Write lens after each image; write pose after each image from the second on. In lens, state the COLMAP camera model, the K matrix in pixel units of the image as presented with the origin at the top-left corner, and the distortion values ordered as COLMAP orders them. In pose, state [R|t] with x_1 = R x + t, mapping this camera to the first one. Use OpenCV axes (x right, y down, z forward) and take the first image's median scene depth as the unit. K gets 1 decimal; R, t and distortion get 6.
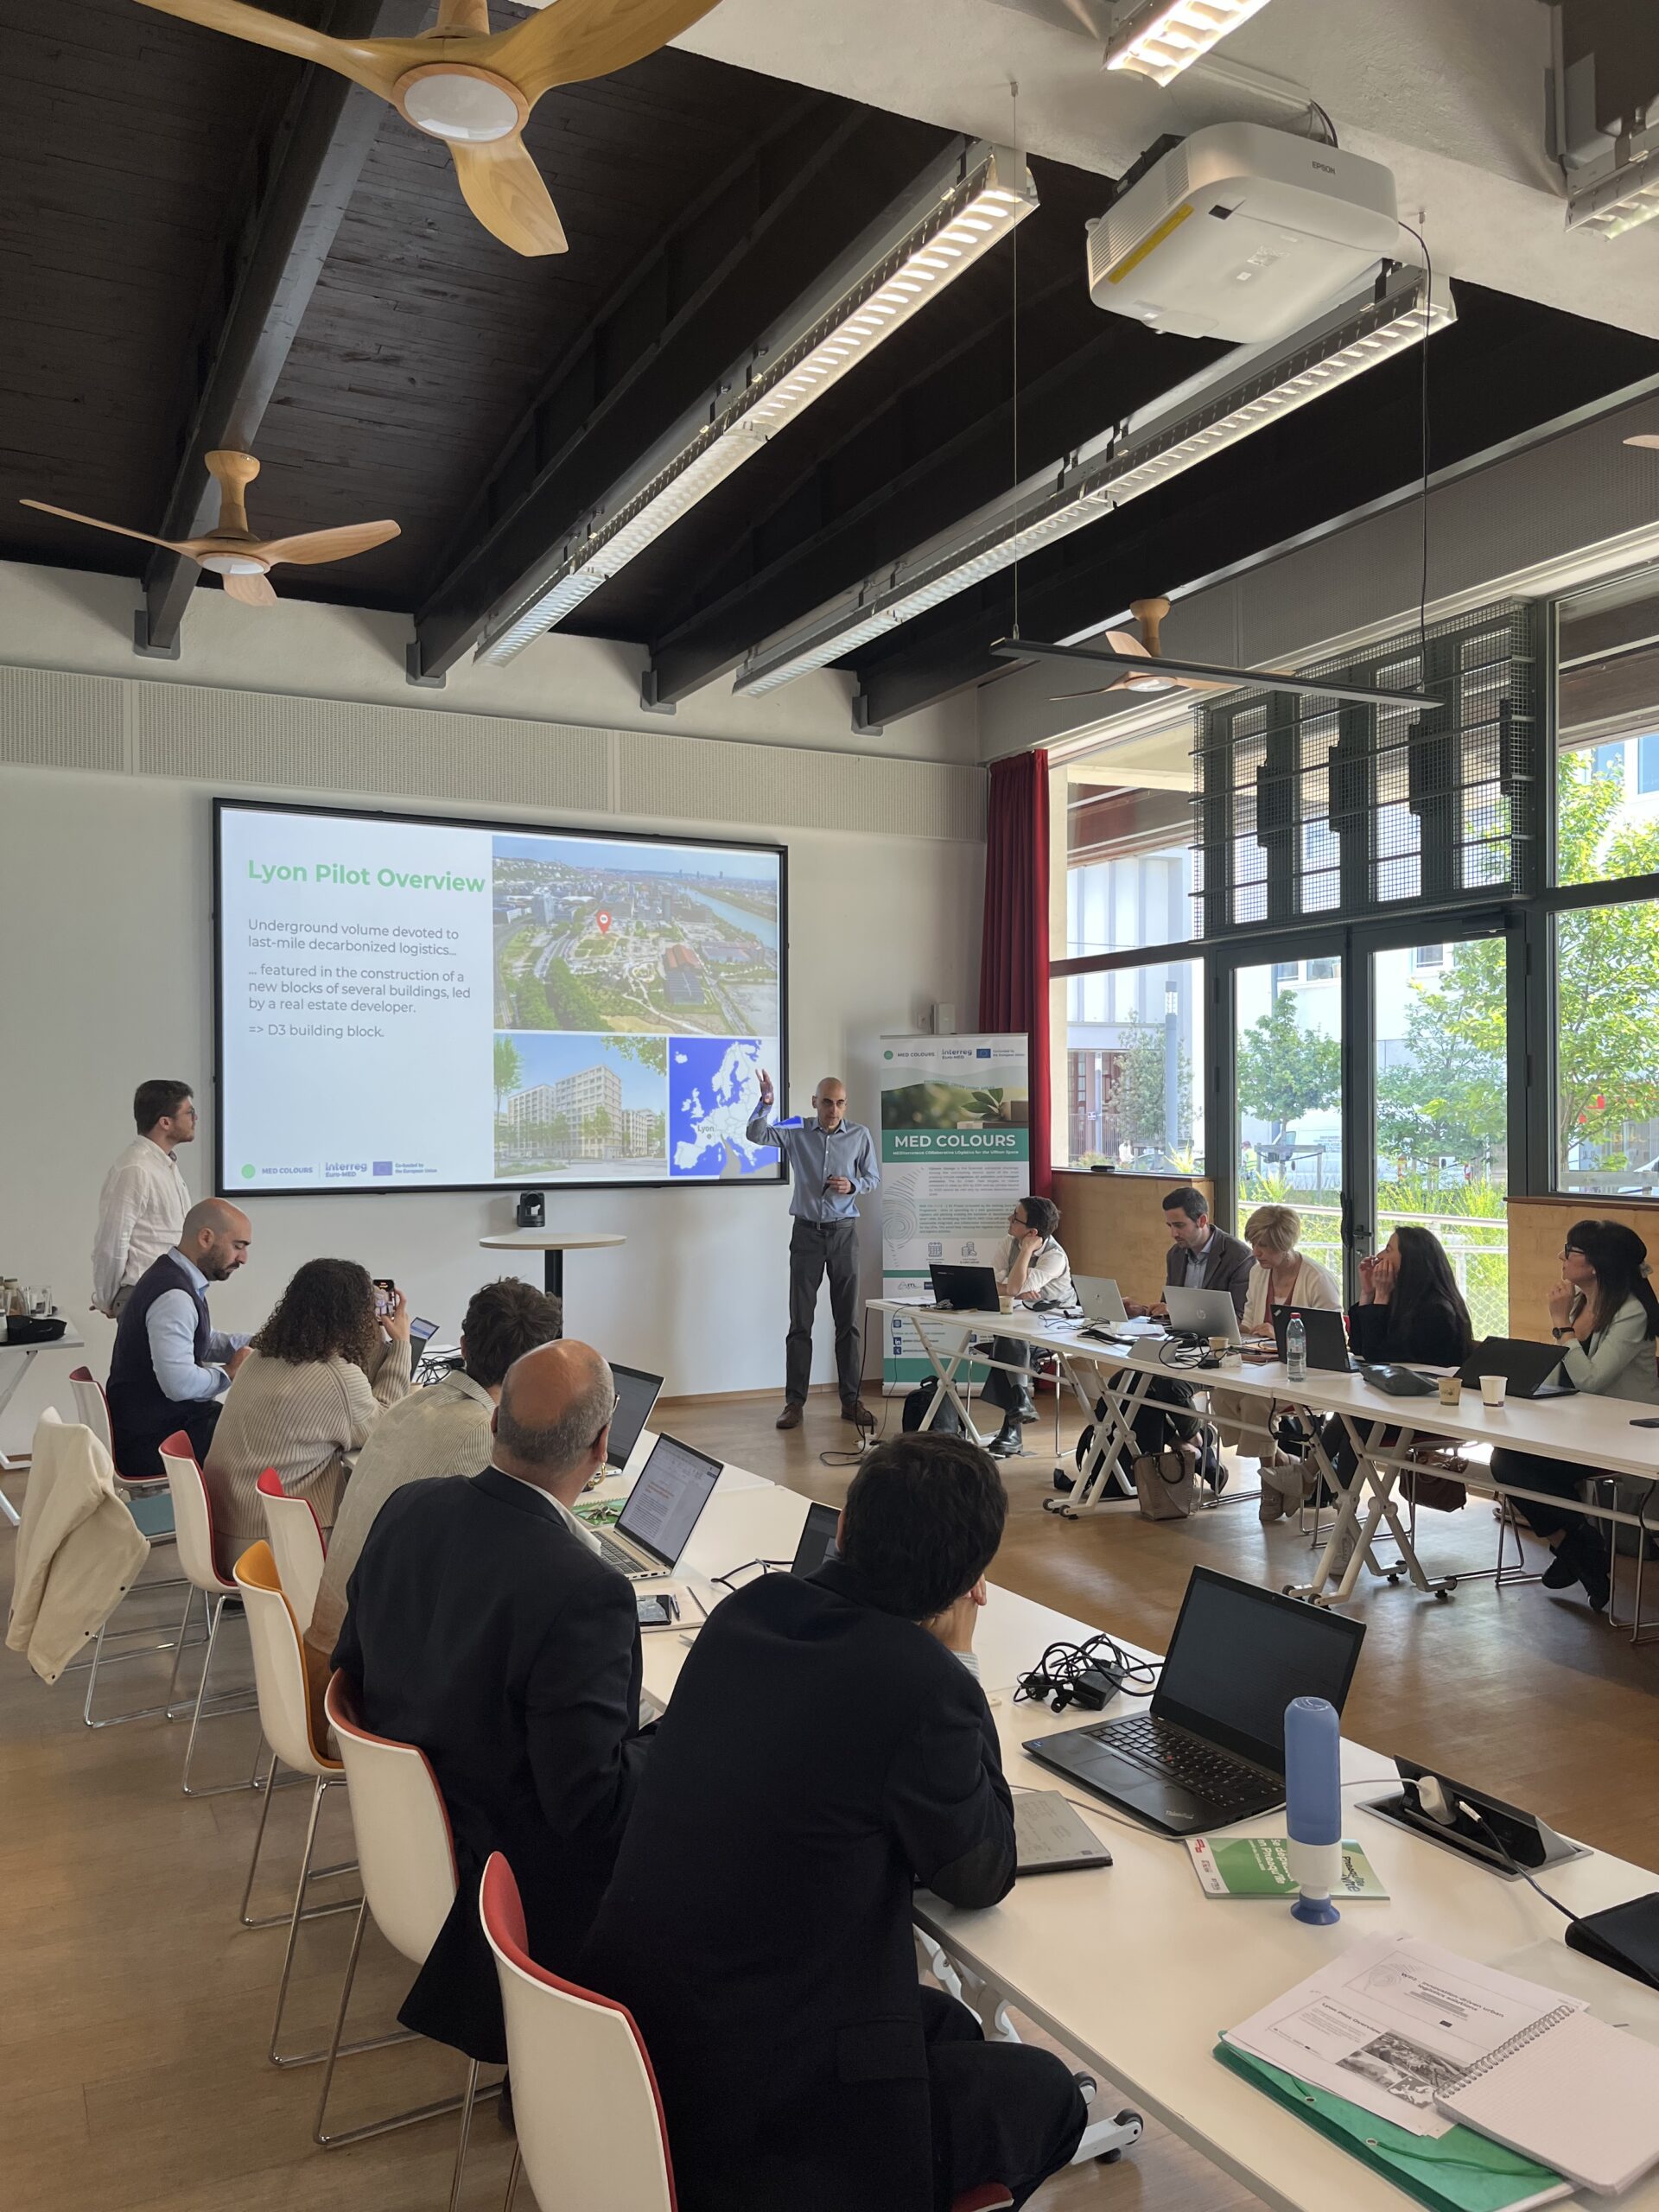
lens RADIAL K [[1681.5, 0, 829.5], [0, 1681.5, 1106.0], [0, 0, 1]] dist [0.040654, -0.074069]
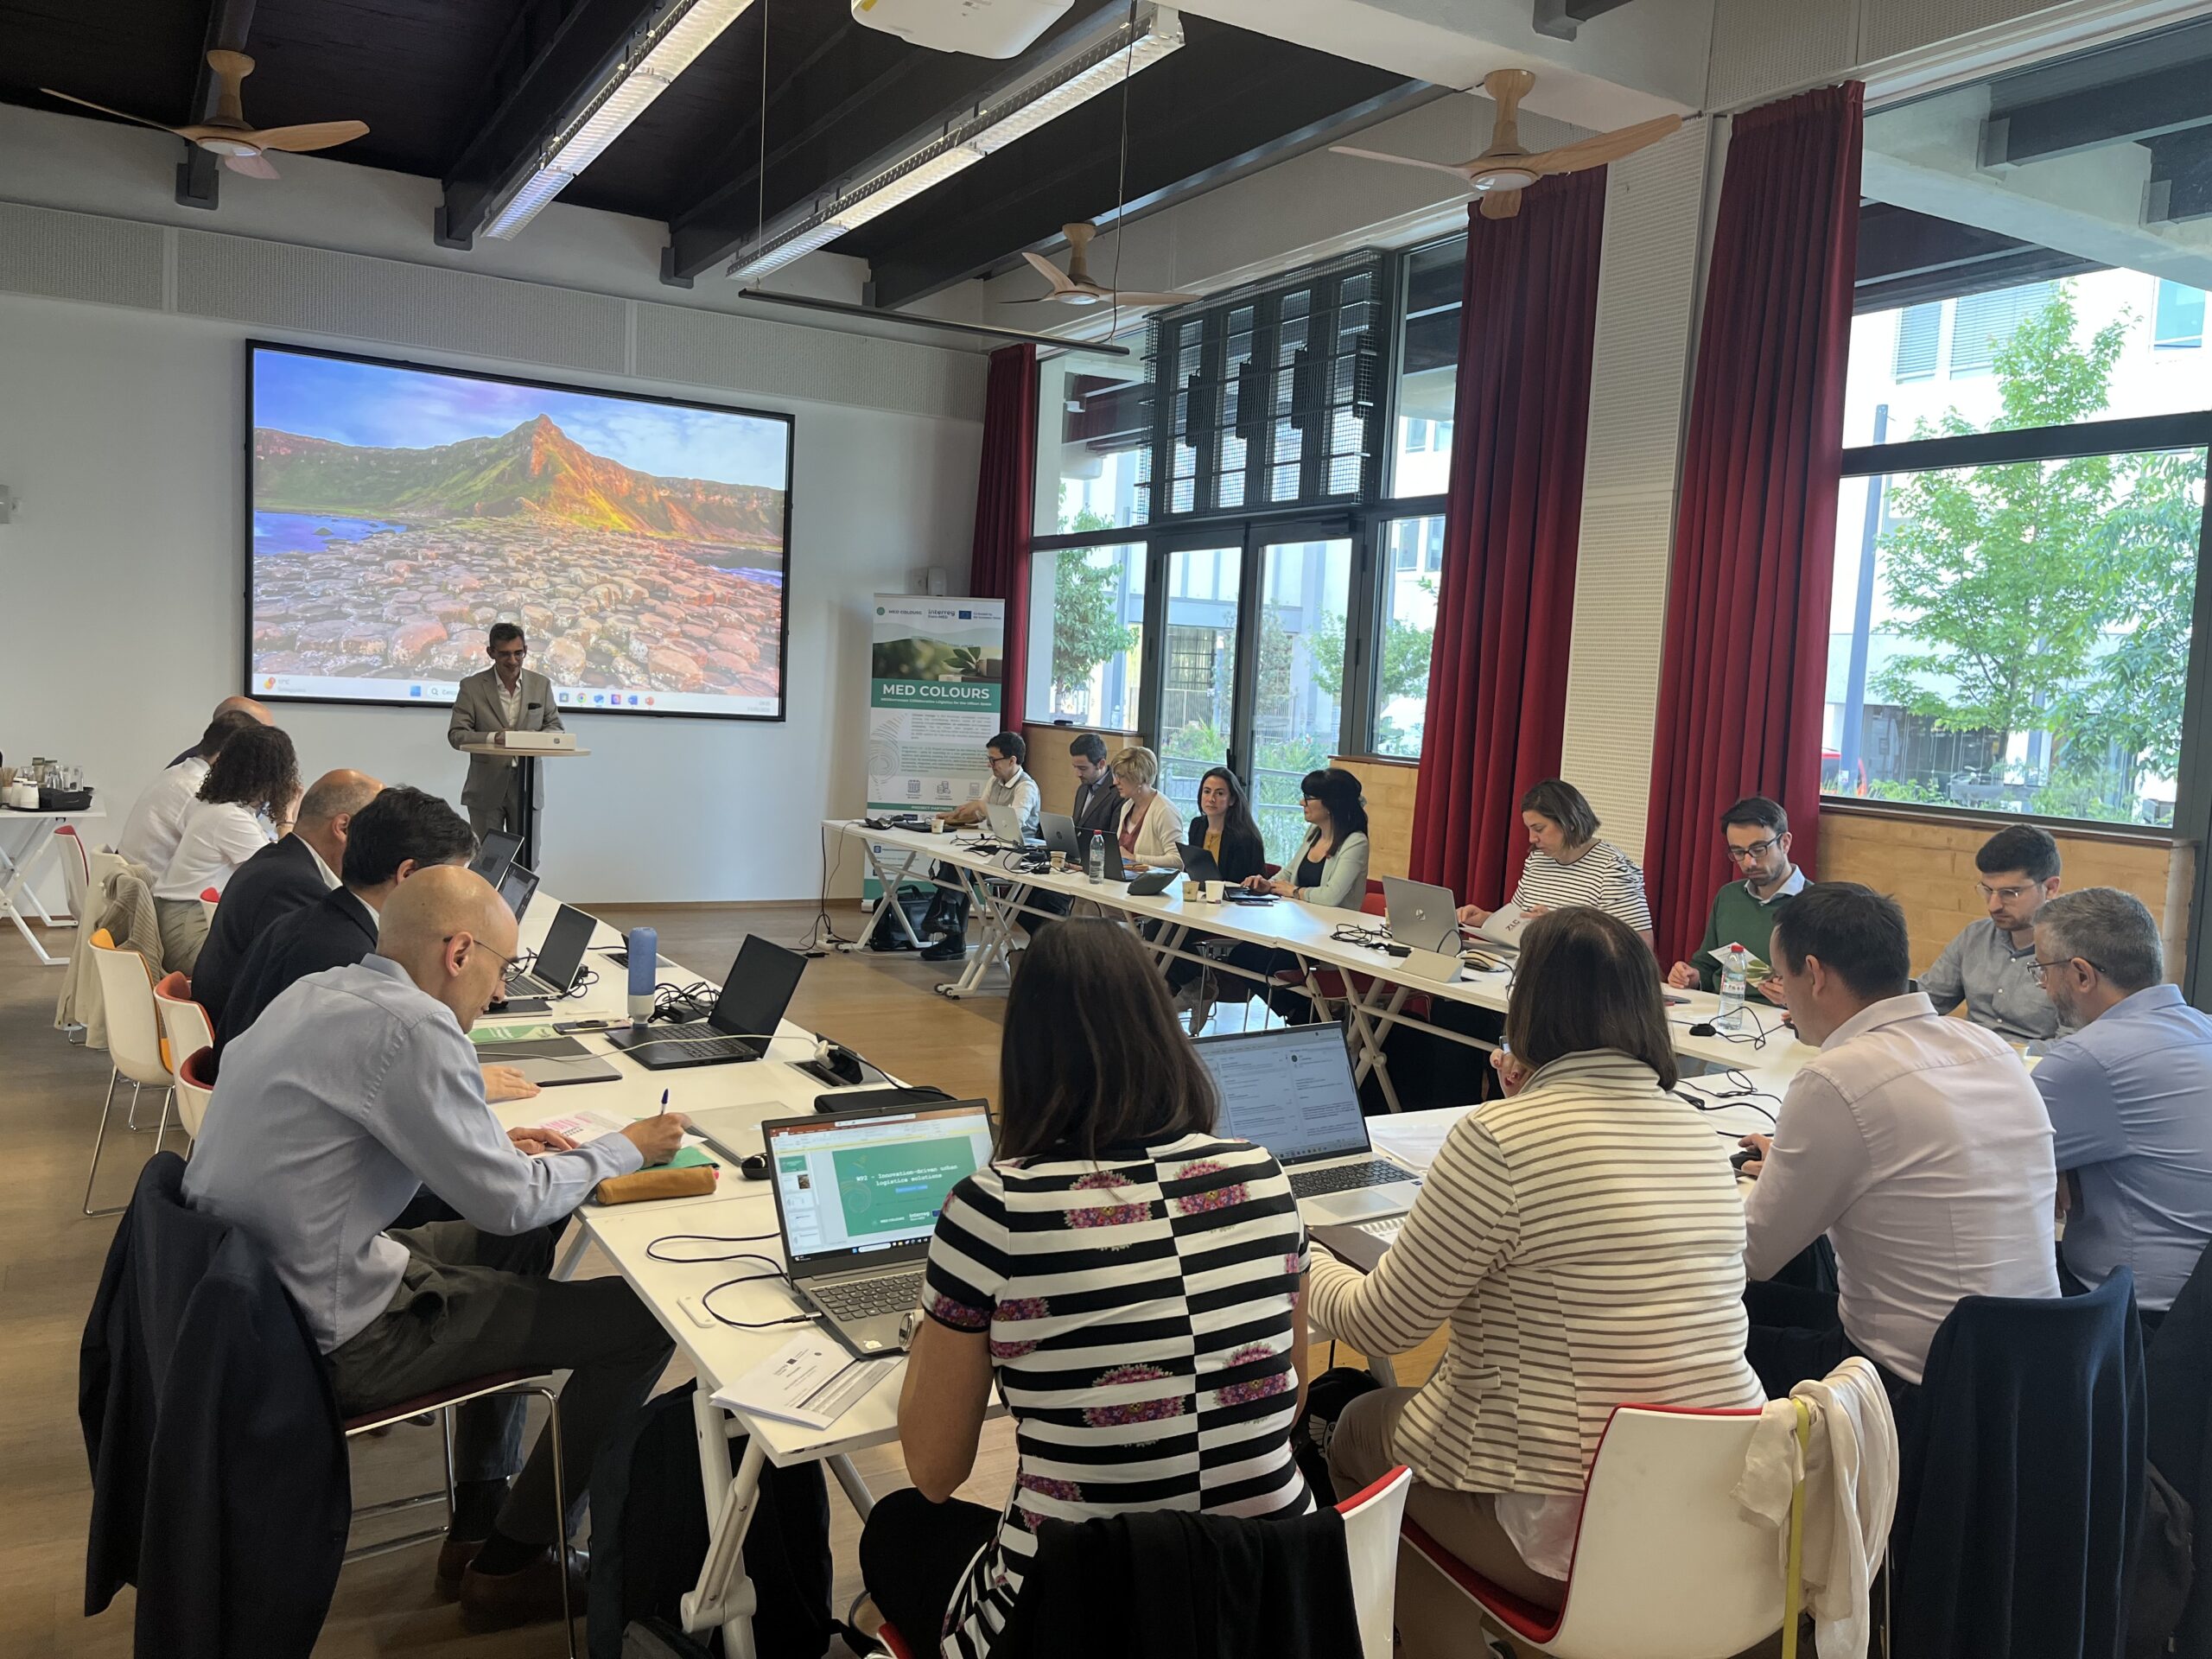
lens RADIAL K [[1681.5, 0, 1093.4], [0, 1681.5, 829.2], [0, 0, 1]] dist [0.040654, -0.074069]
pose [[0.996396, 0.051514, 0.067393, 0.121208], [-0.057389, 0.994434, 0.088362, 0.007664], [-0.062466, -0.091911, 0.993806, -0.155527]]
